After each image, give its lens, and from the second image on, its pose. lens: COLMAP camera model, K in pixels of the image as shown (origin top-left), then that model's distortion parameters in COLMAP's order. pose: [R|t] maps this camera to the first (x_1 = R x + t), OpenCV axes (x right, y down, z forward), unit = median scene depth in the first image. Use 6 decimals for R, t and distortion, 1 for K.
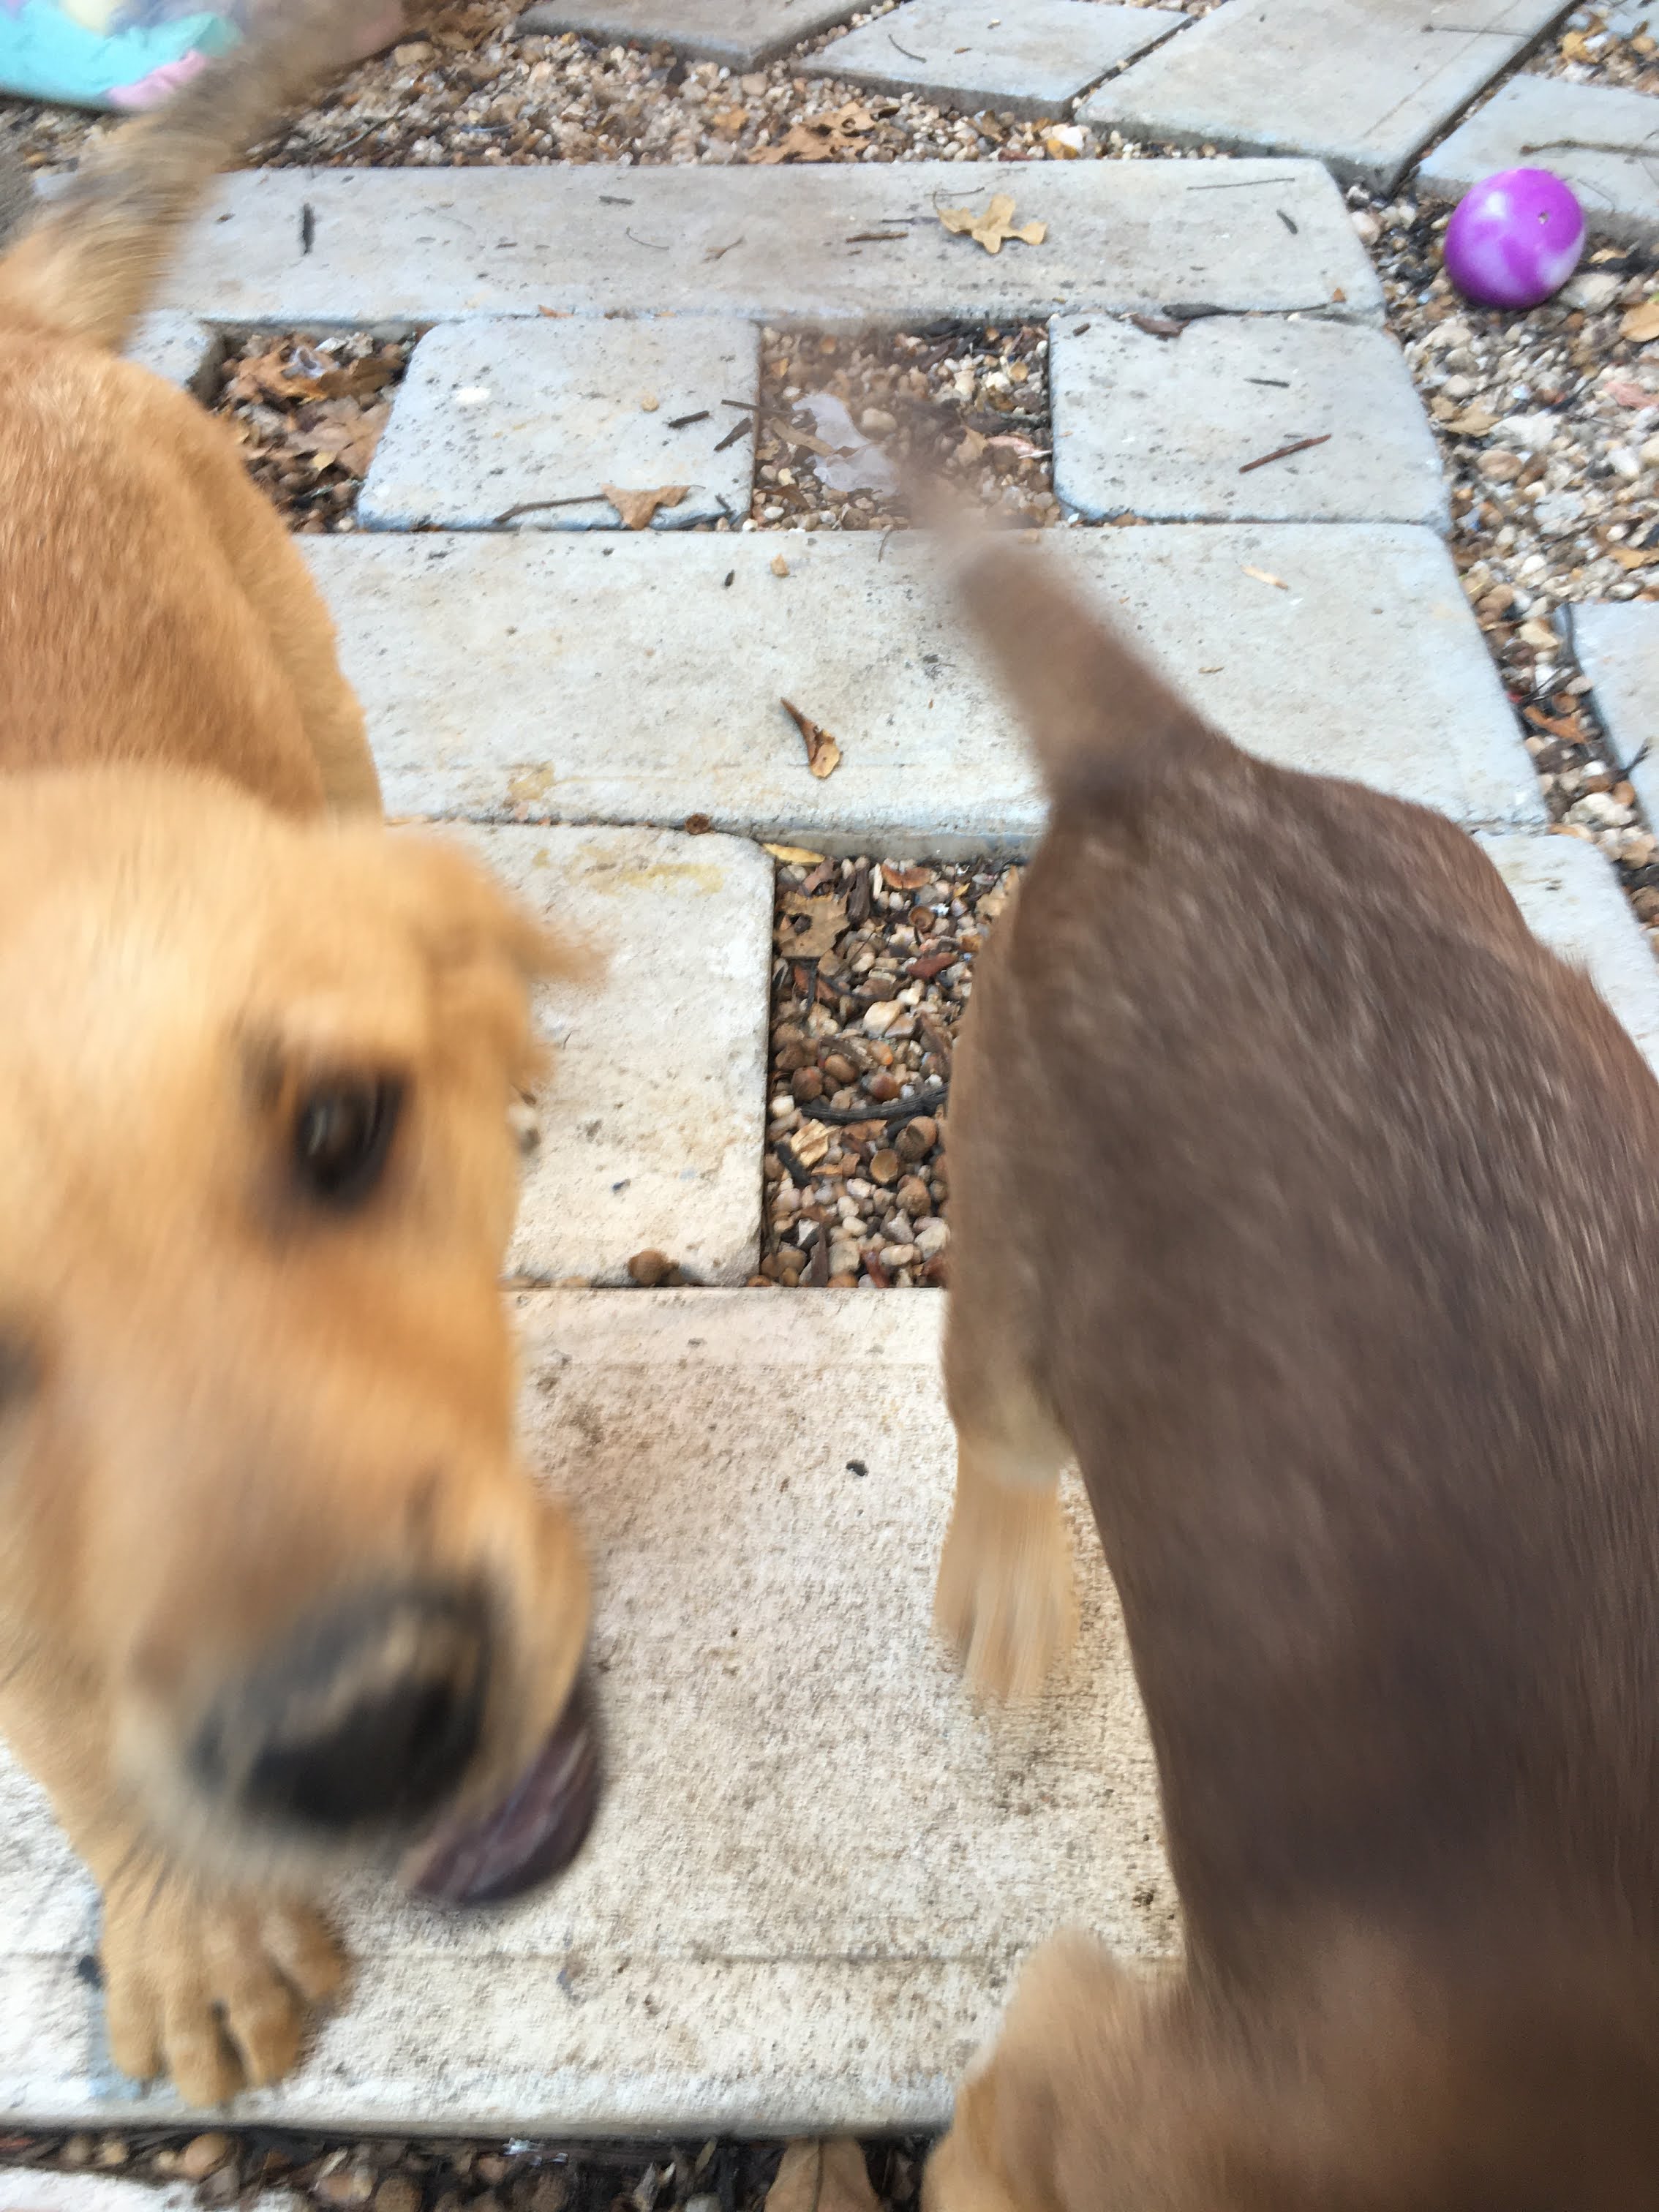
lens RADIAL K [[1879.0, 0, 870.6], [0, 1879.0, 1106.8], [0, 0, 1]] dist [0.087347, -0.128238]
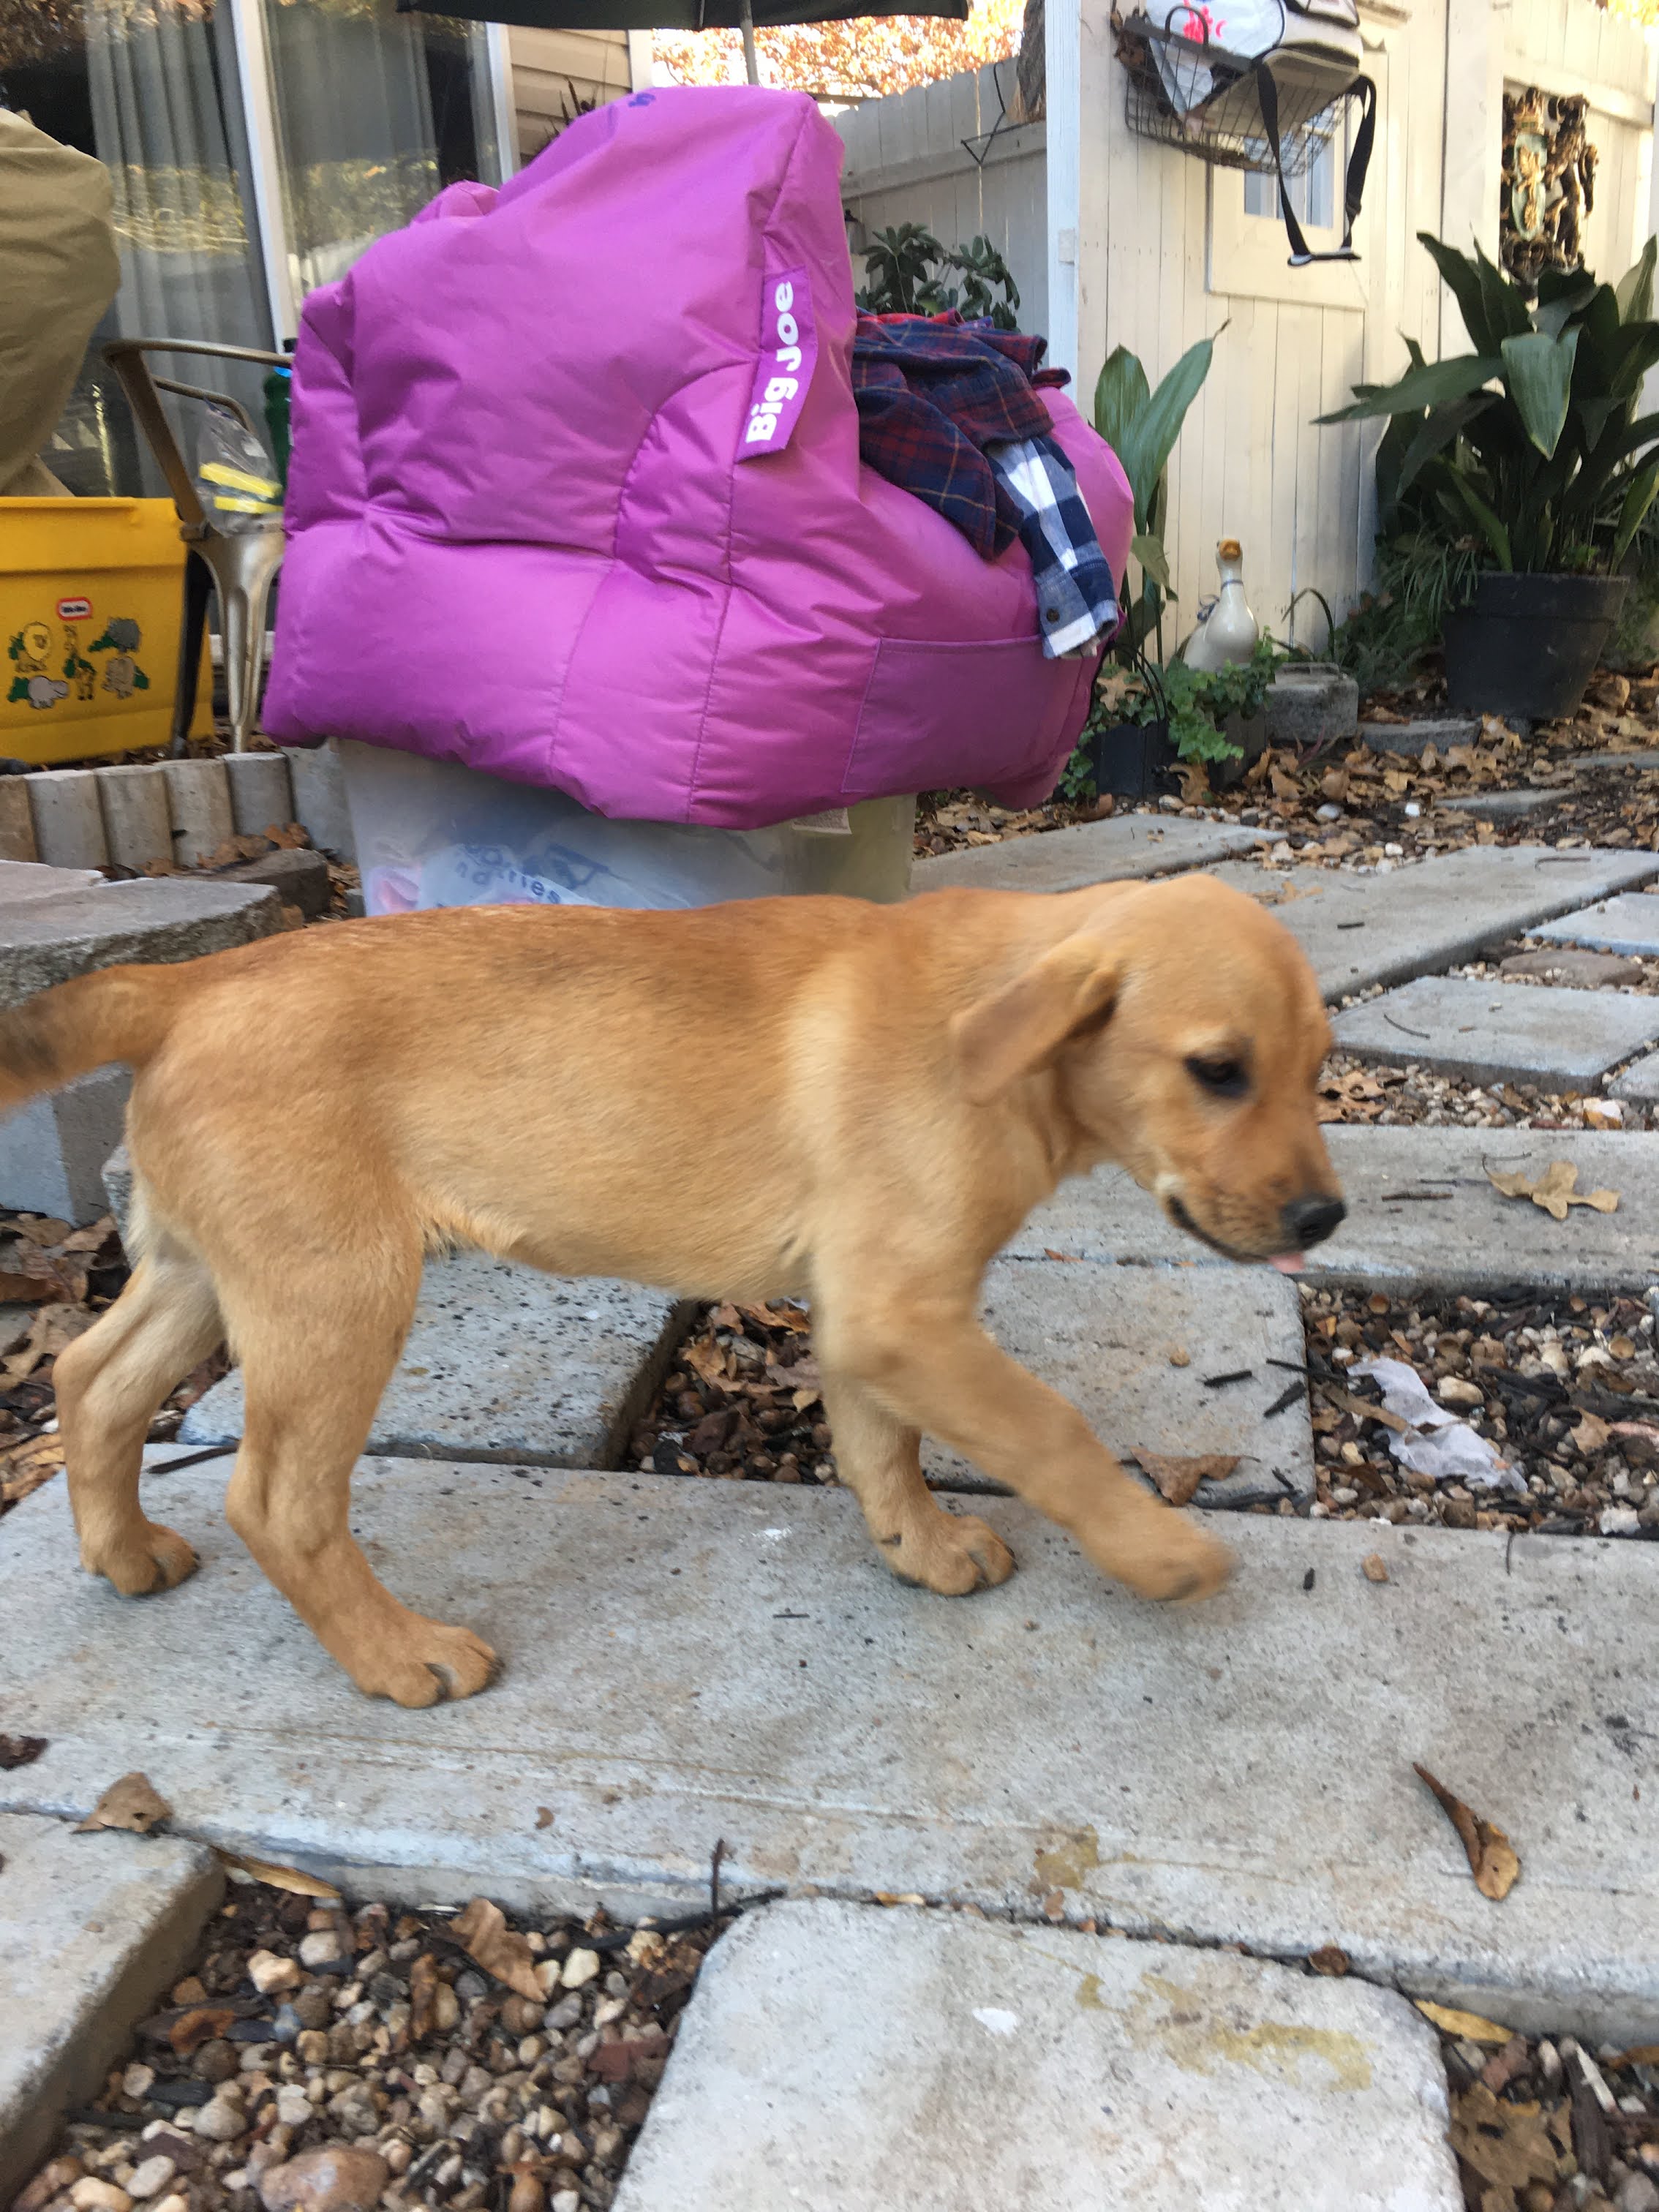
lens RADIAL K [[1865.3, 0, 829.5], [0, 1865.3, 1106.0], [0, 0, 1]] dist [0.095784, -0.130893]
pose [[0.978031, 0.030695, -0.206185, -0.098937], [-0.121852, 0.886701, -0.445997, -0.072333], [0.169135, 0.461323, 0.870962, 0.178439]]
